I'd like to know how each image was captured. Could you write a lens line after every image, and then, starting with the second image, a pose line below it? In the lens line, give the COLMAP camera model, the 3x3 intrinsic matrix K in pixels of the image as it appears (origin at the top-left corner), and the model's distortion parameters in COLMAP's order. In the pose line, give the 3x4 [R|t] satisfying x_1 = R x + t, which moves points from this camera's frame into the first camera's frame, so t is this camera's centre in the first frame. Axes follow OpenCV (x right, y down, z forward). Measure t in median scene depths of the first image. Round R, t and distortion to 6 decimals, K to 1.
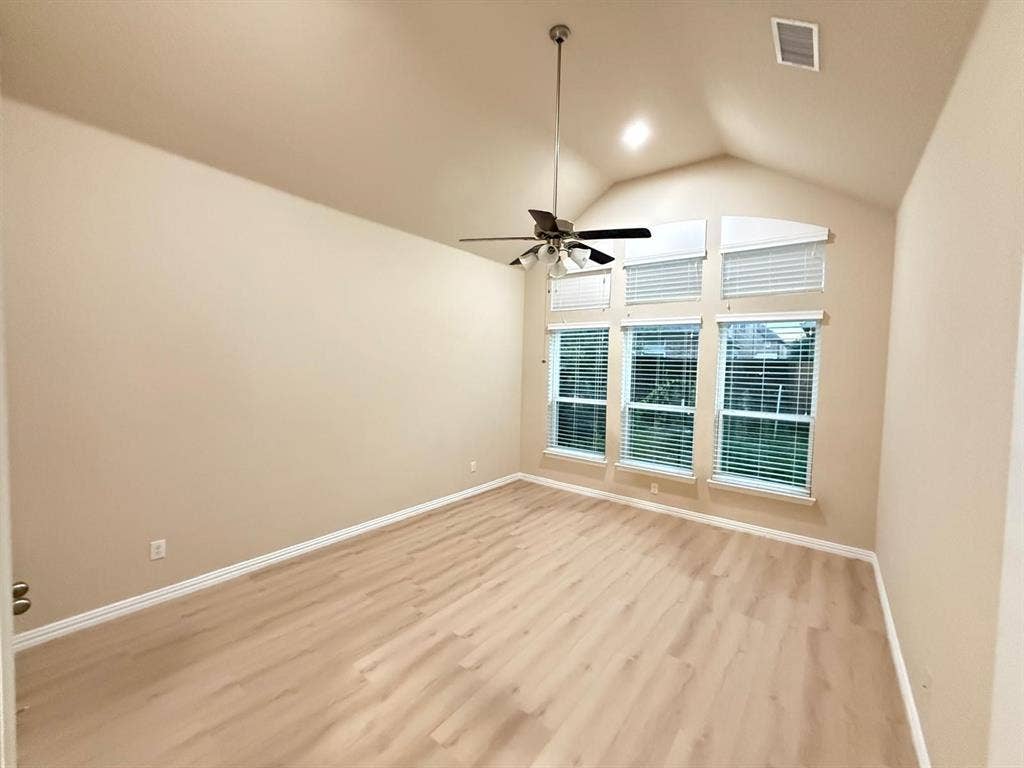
lens RADIAL K [[411.5, 0, 514.5], [0, 411.5, 383.8], [0, 0, 1]] dist [0.000738, 0.000290]
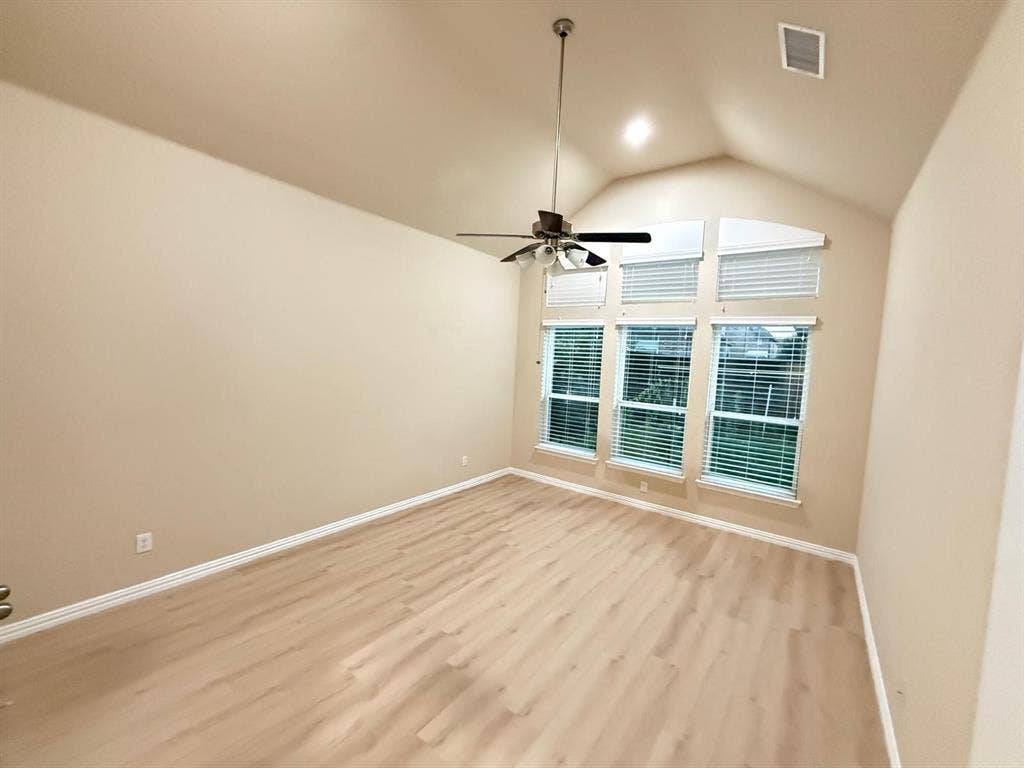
lens RADIAL K [[411.5, 0, 514.7], [0, 411.5, 383.8], [0, 0, 1]] dist [0.000738, 0.000290]
pose [[0.999511, 0.024878, 0.018918, -0.003130], [-0.025321, 0.999402, 0.023535, -0.021272], [-0.018321, -0.024002, 0.999544, 0.003460]]
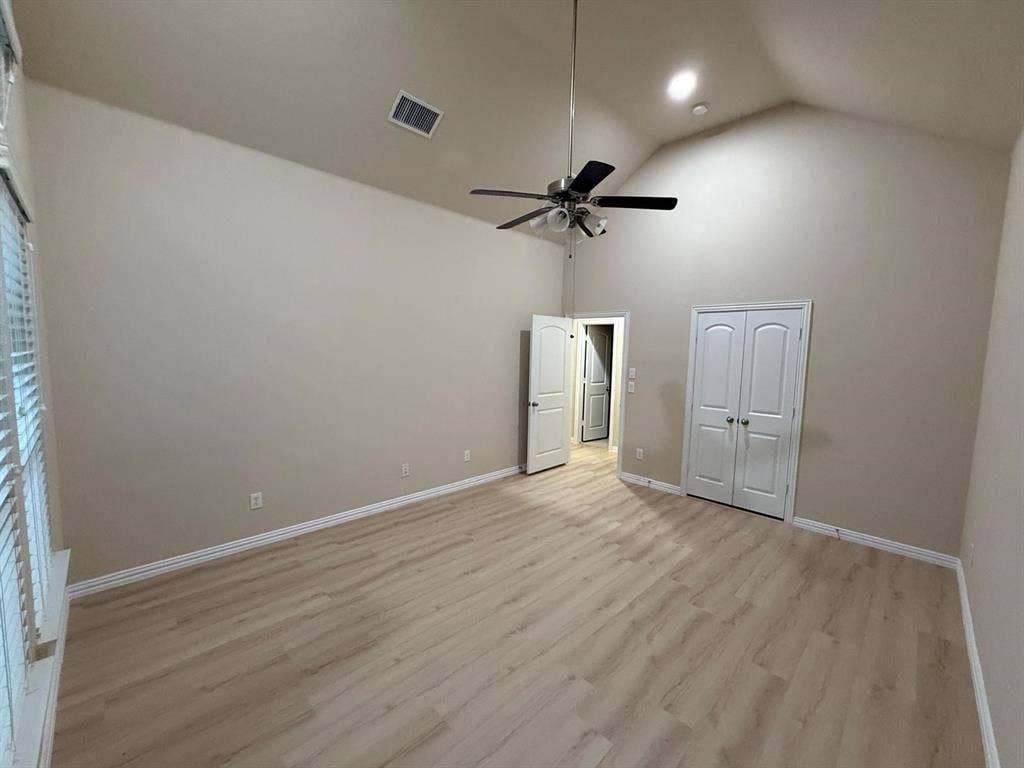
lens RADIAL K [[411.5, 0, 512.7], [0, 411.5, 386.2], [0, 0, 1]] dist [0.000738, 0.000290]
pose [[-0.990217, -0.059299, 0.126312, 0.070134], [-0.040798, 0.988690, 0.144320, -0.061970], [-0.133441, 0.137755, -0.981436, 1.740459]]
